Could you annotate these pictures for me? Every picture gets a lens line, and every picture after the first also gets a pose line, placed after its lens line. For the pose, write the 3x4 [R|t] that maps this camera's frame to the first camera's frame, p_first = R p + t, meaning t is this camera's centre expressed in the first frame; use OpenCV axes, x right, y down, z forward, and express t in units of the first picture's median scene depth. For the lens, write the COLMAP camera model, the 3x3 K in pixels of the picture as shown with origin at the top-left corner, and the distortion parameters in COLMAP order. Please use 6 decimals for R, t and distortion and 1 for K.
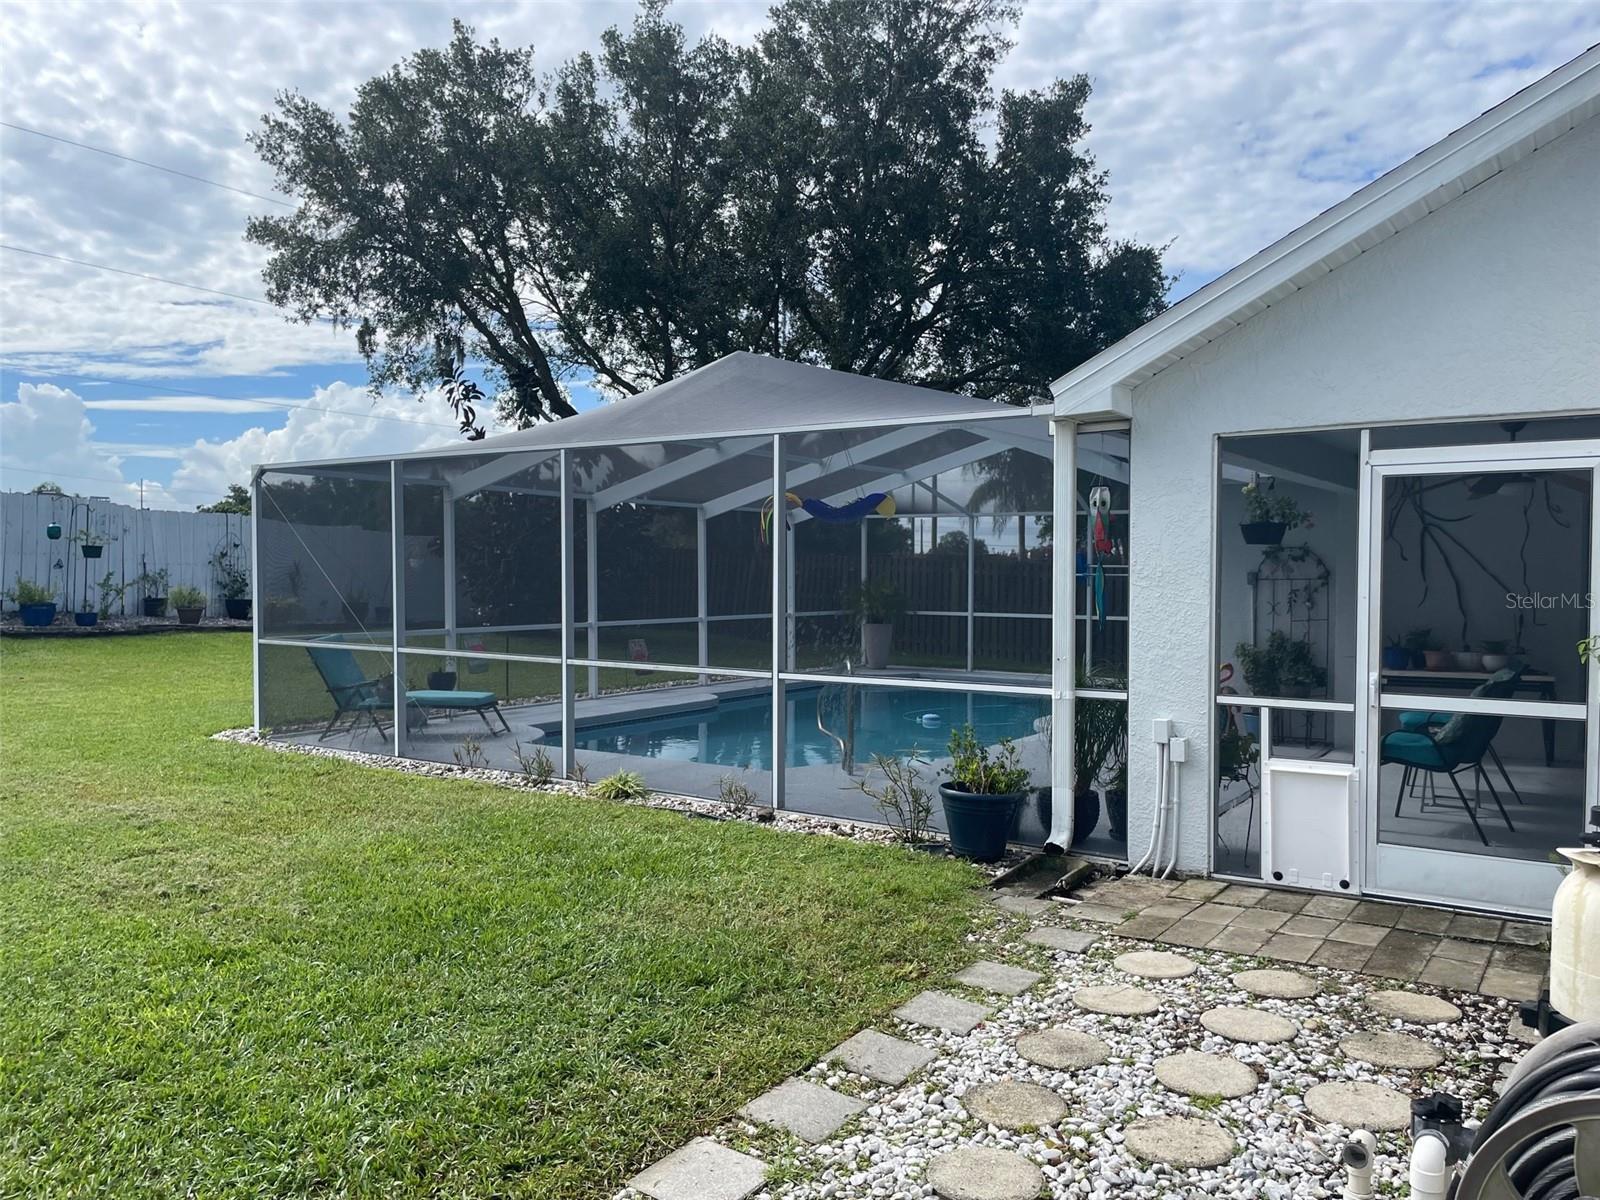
lens RADIAL K [[1198.8, 0, 800.0], [0, 1198.8, 600.0], [0, 0, 1]] dist [-0.001237, -0.000236]
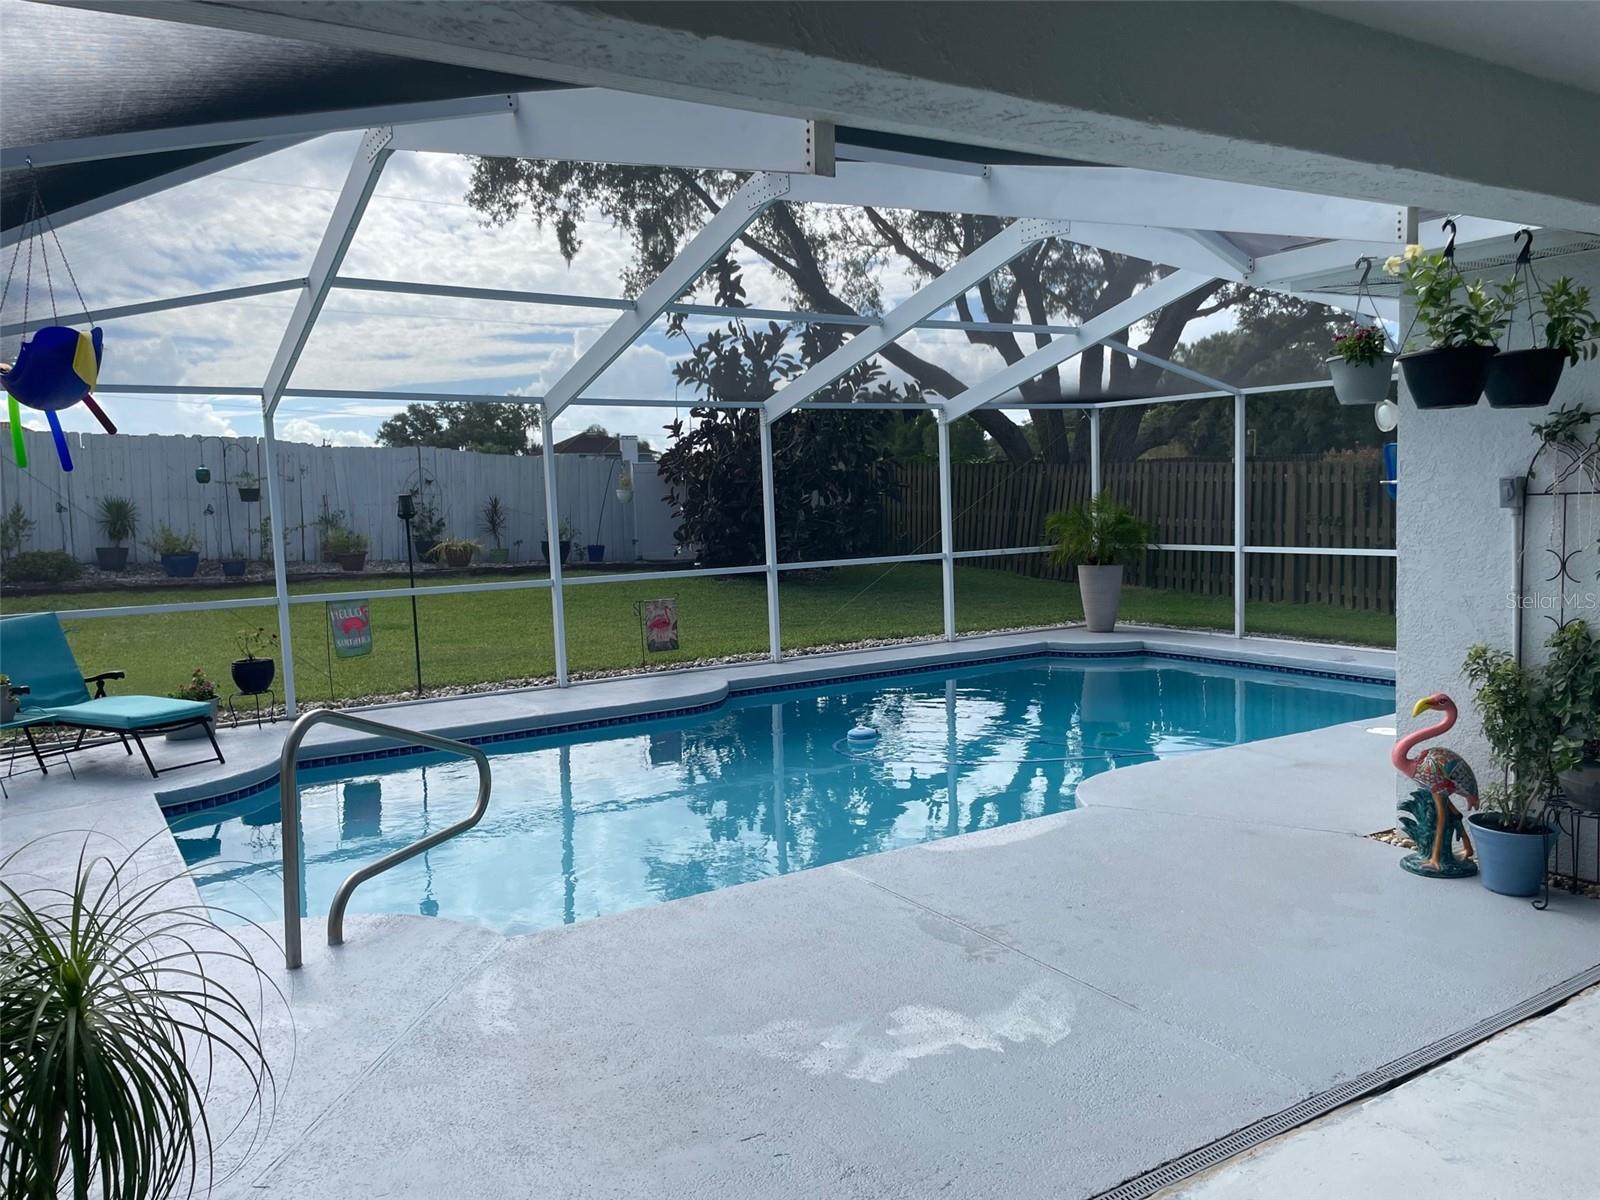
lens RADIAL K [[1202.7, 0, 827.6], [0, 1202.7, 599.1], [0, 0, 1]] dist [0.067721, -0.099744]
pose [[0.921647, 0.000628, -0.388028, 0.190462], [0.026319, 0.997595, 0.064127, -0.008592], [0.387135, -0.069315, 0.919414, 0.305845]]
